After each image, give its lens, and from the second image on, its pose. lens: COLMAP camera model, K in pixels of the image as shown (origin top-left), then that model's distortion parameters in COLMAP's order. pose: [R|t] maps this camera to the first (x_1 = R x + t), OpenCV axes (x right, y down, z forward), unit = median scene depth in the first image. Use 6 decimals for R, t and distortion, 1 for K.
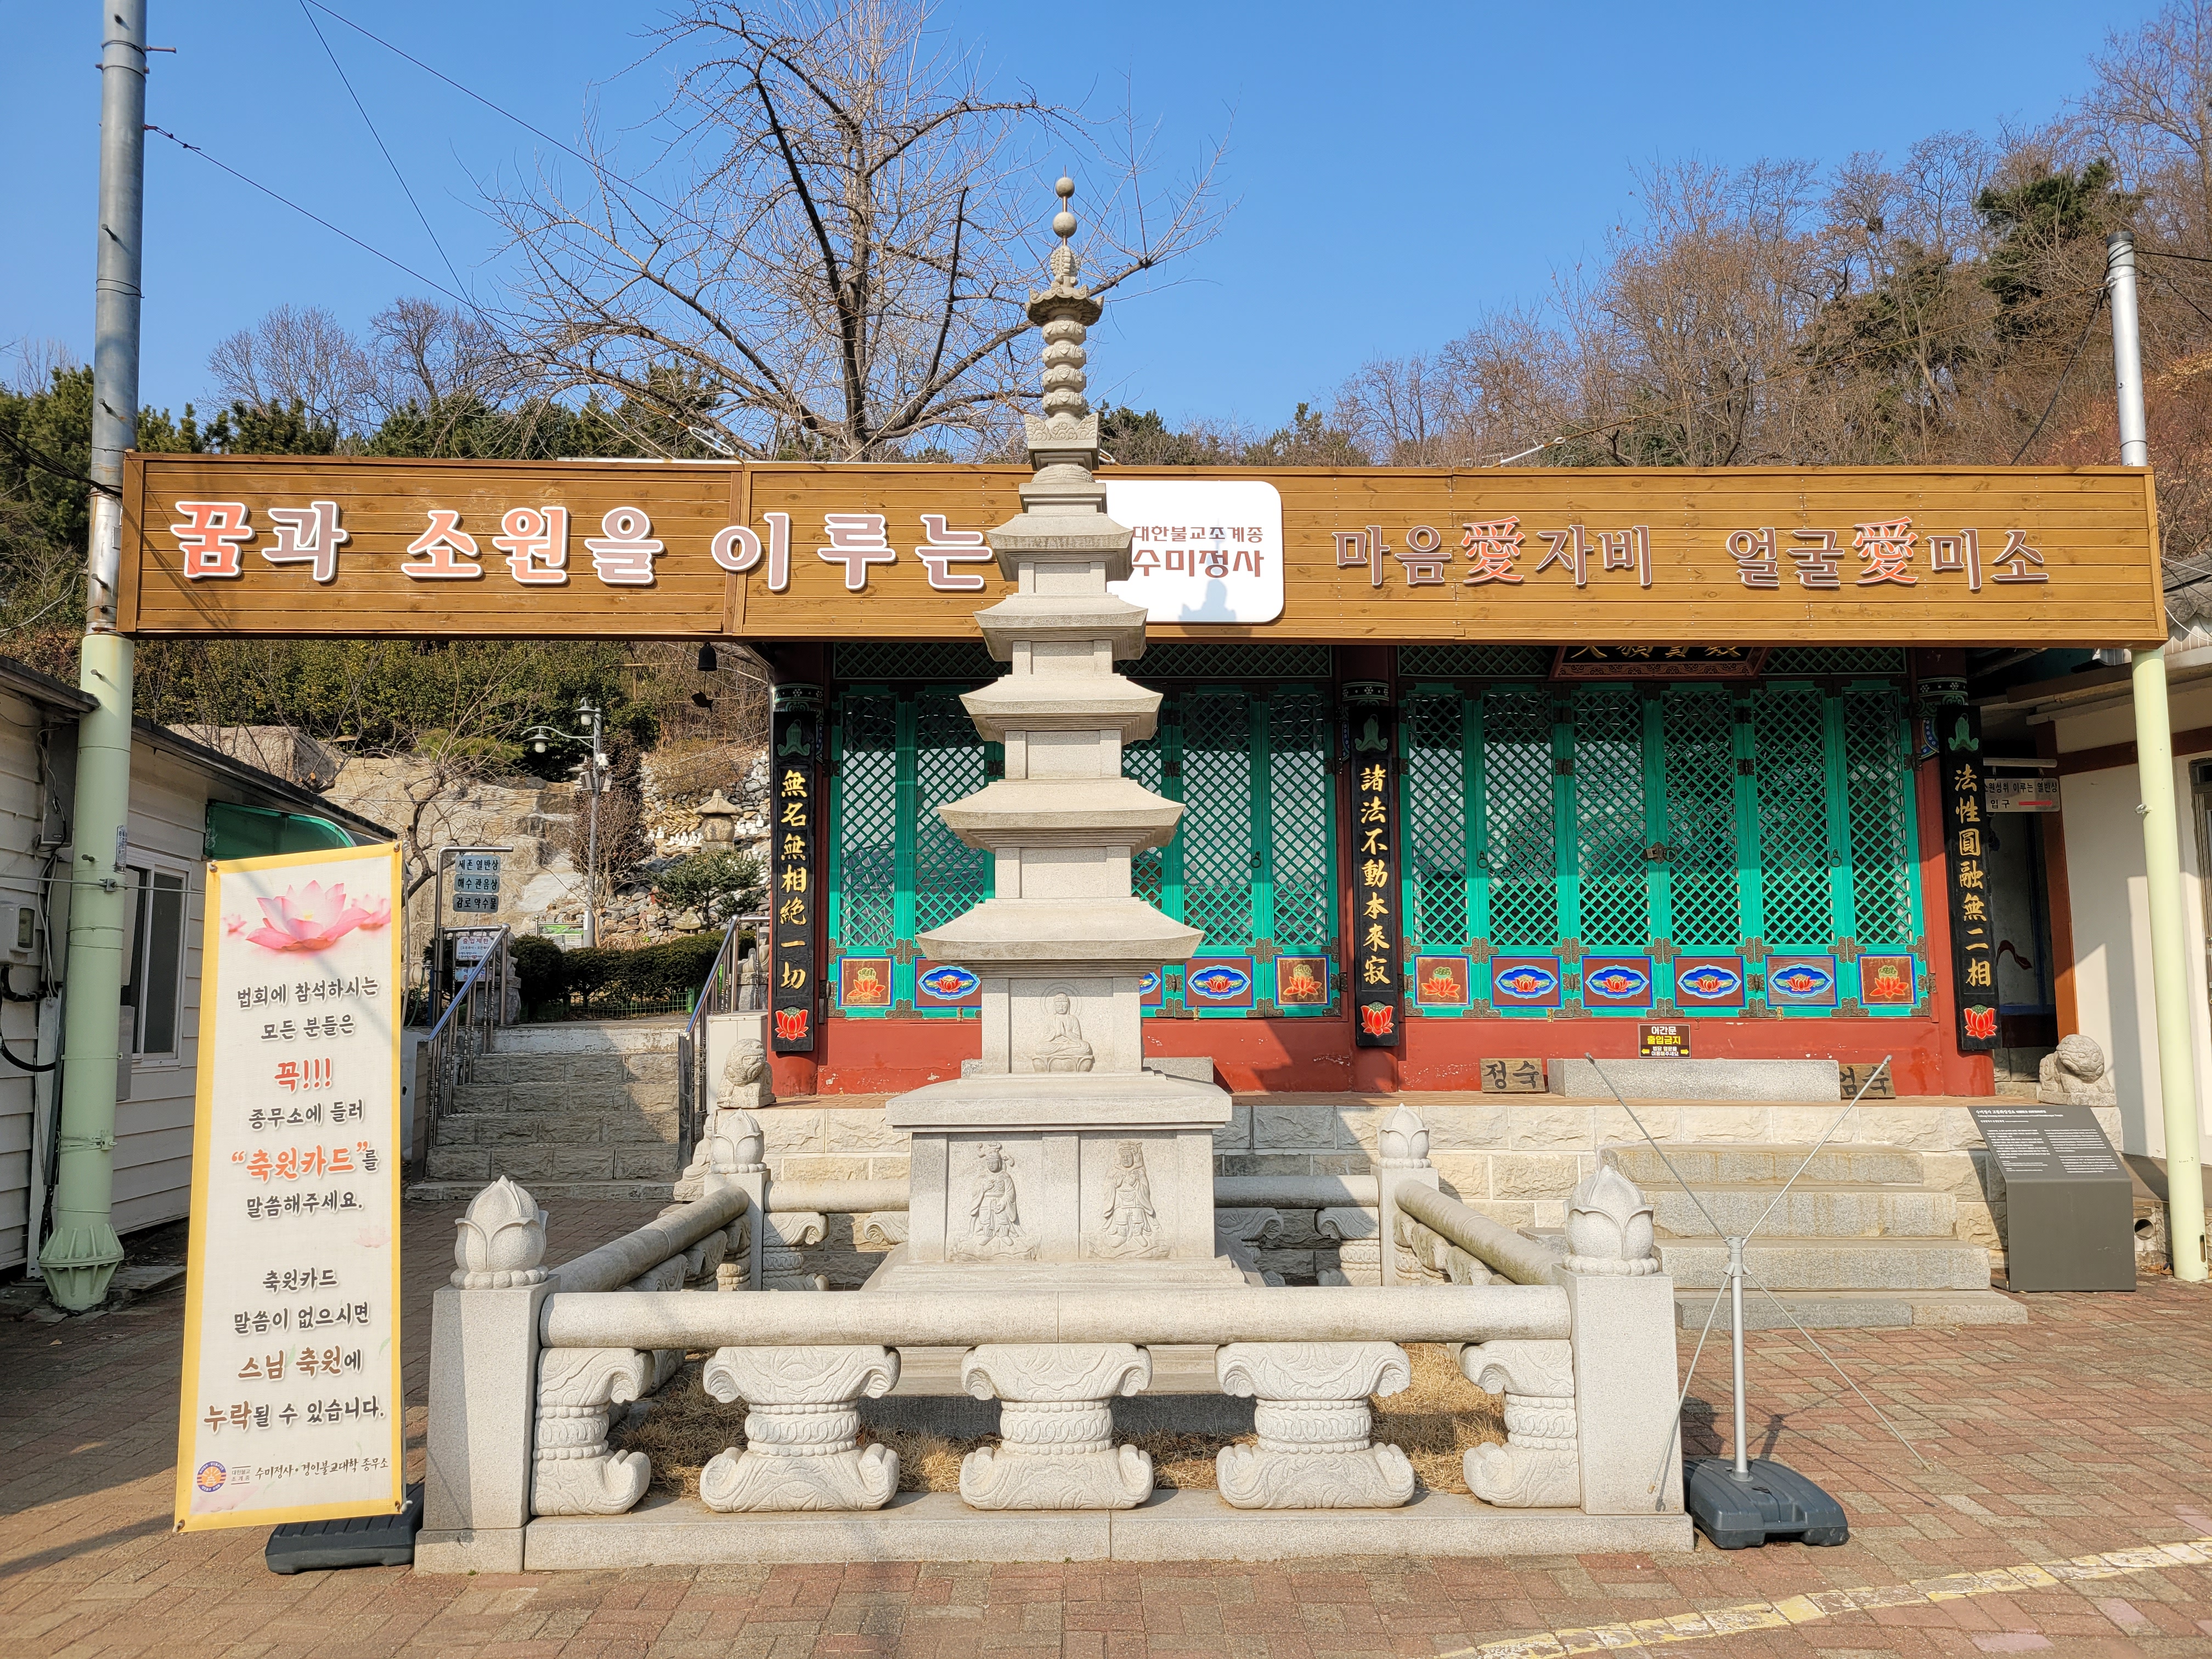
lens RADIAL K [[1626.8, 0, 1110.2], [0, 1626.8, 832.1], [0, 0, 1]] dist [0.037455, -0.031321]
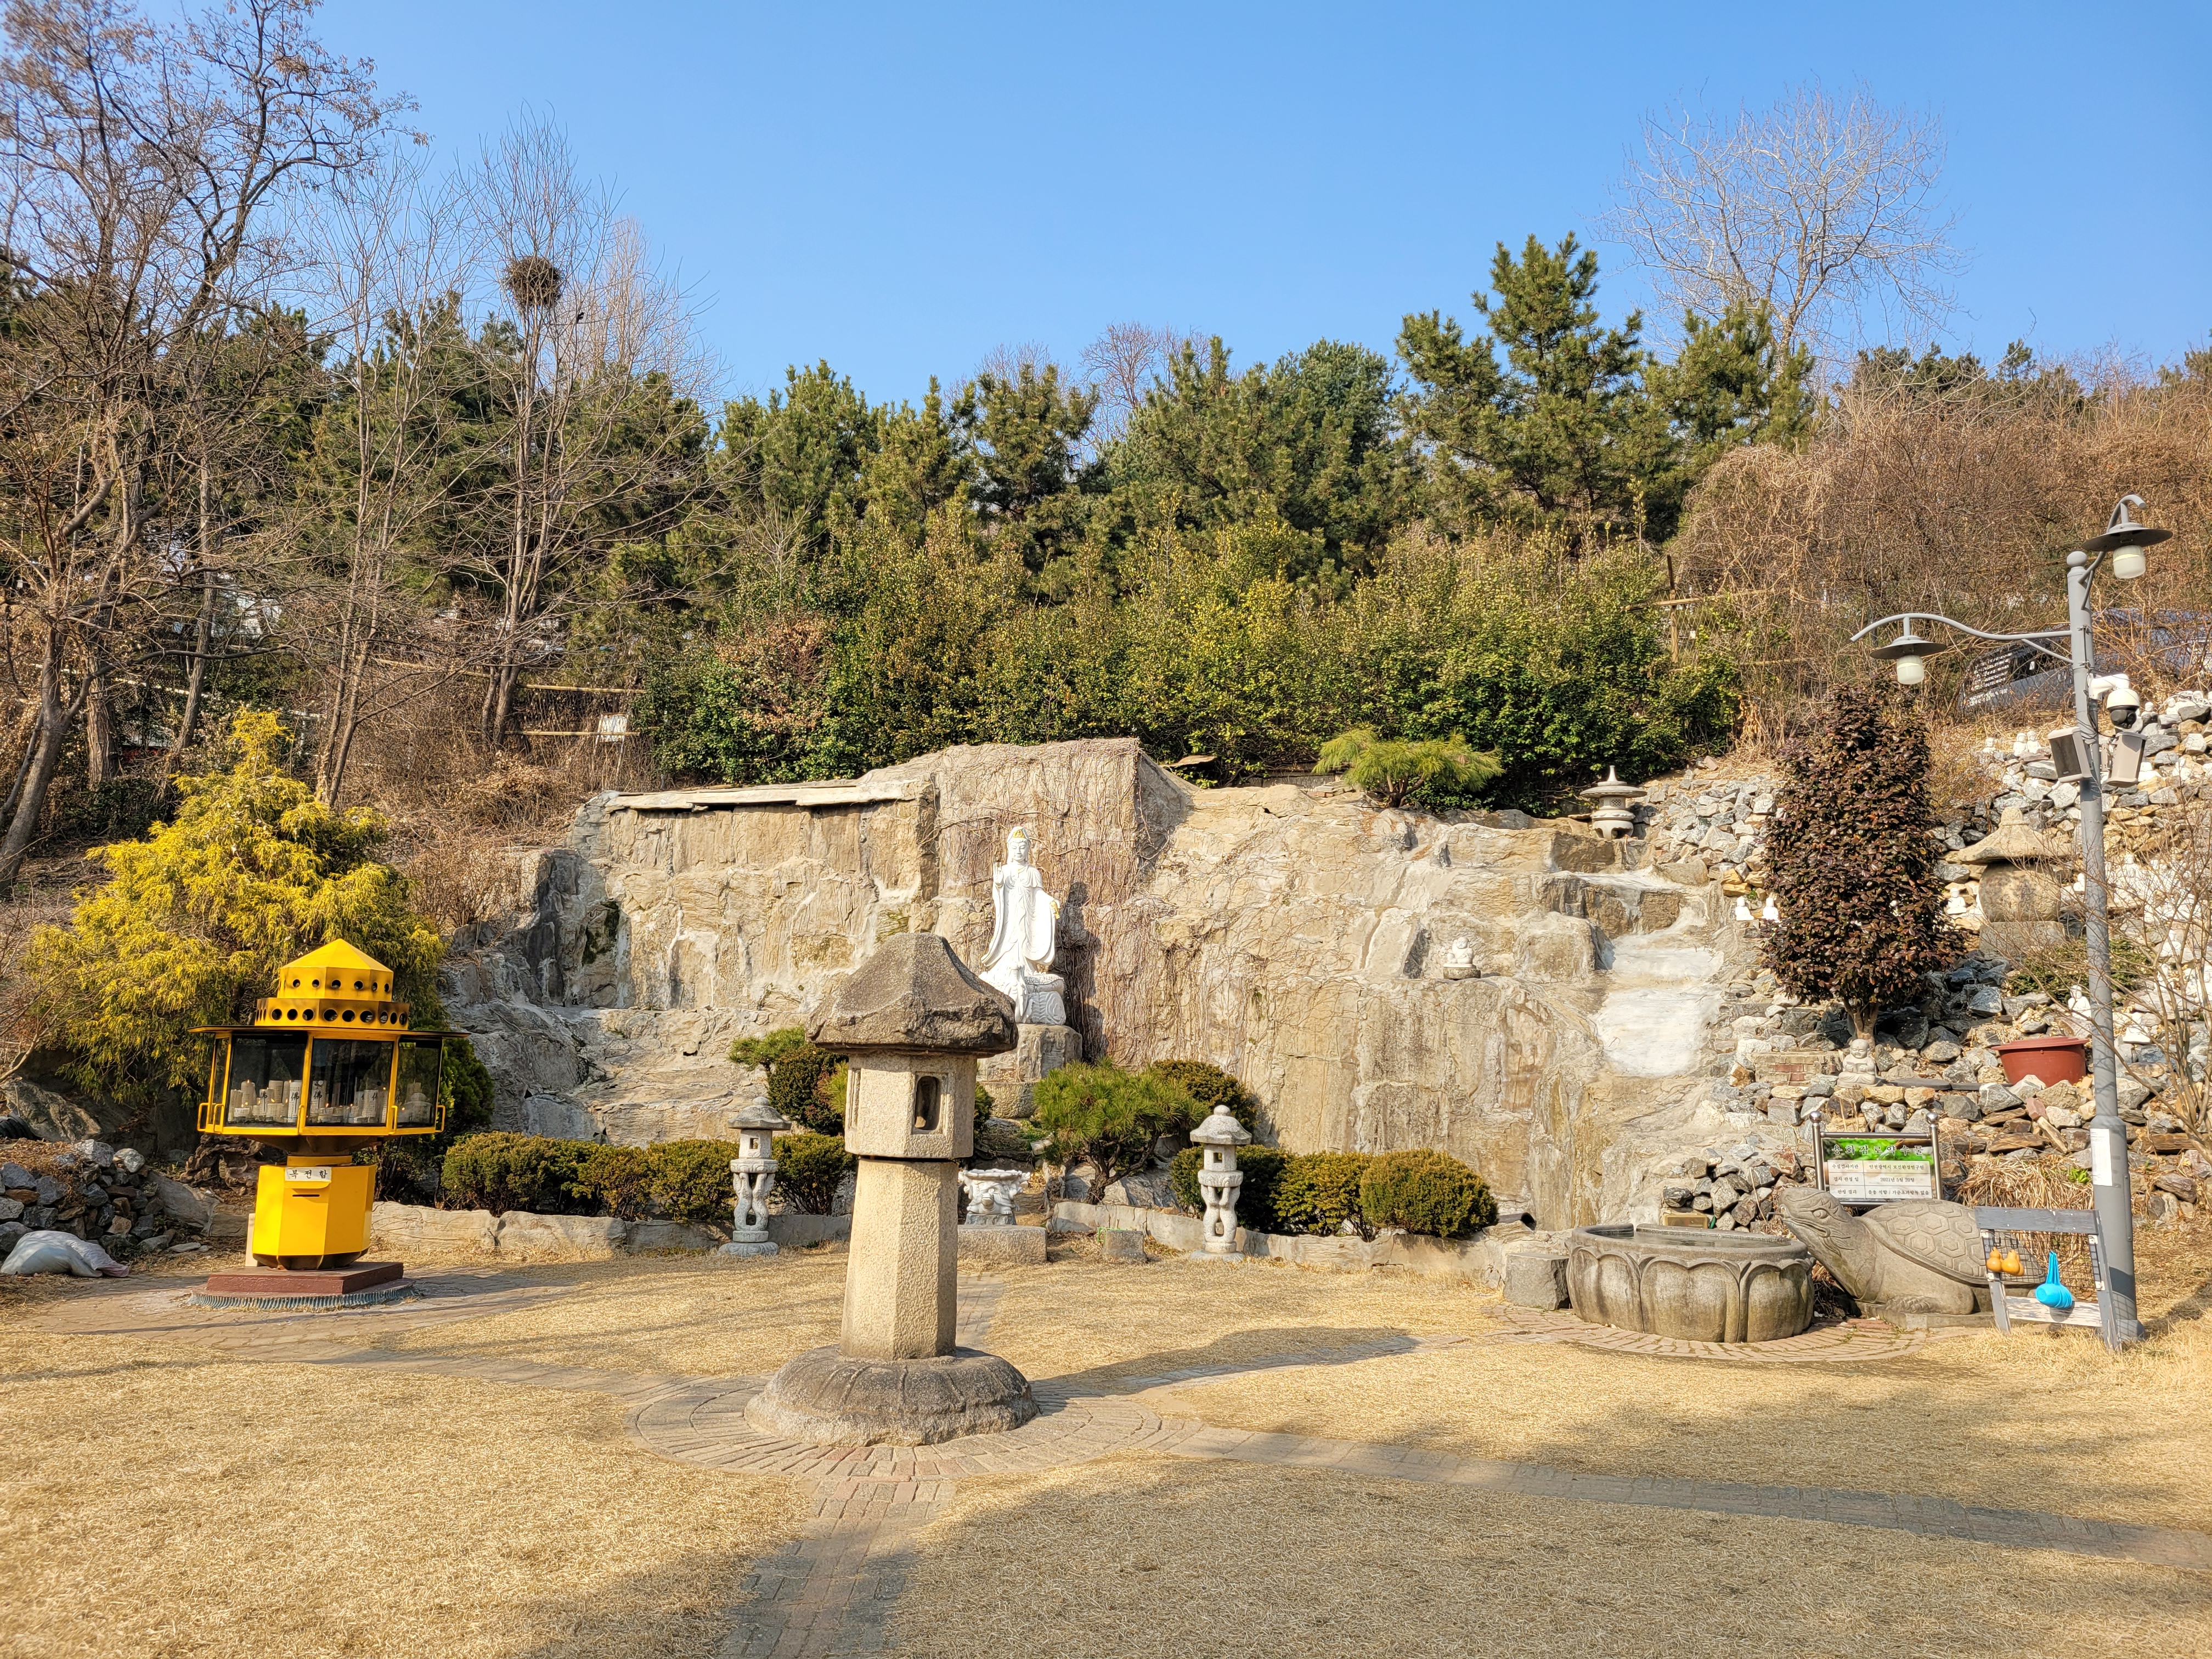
lens RADIAL K [[1626.8, 0, 1106.3], [0, 1626.8, 827.7], [0, 0, 1]] dist [0.037455, -0.031321]
pose [[0.927968, -0.036990, -0.370820, -0.273029], [0.019117, 0.998477, -0.051758, -0.000930], [0.372170, 0.040941, 0.927261, 0.424206]]
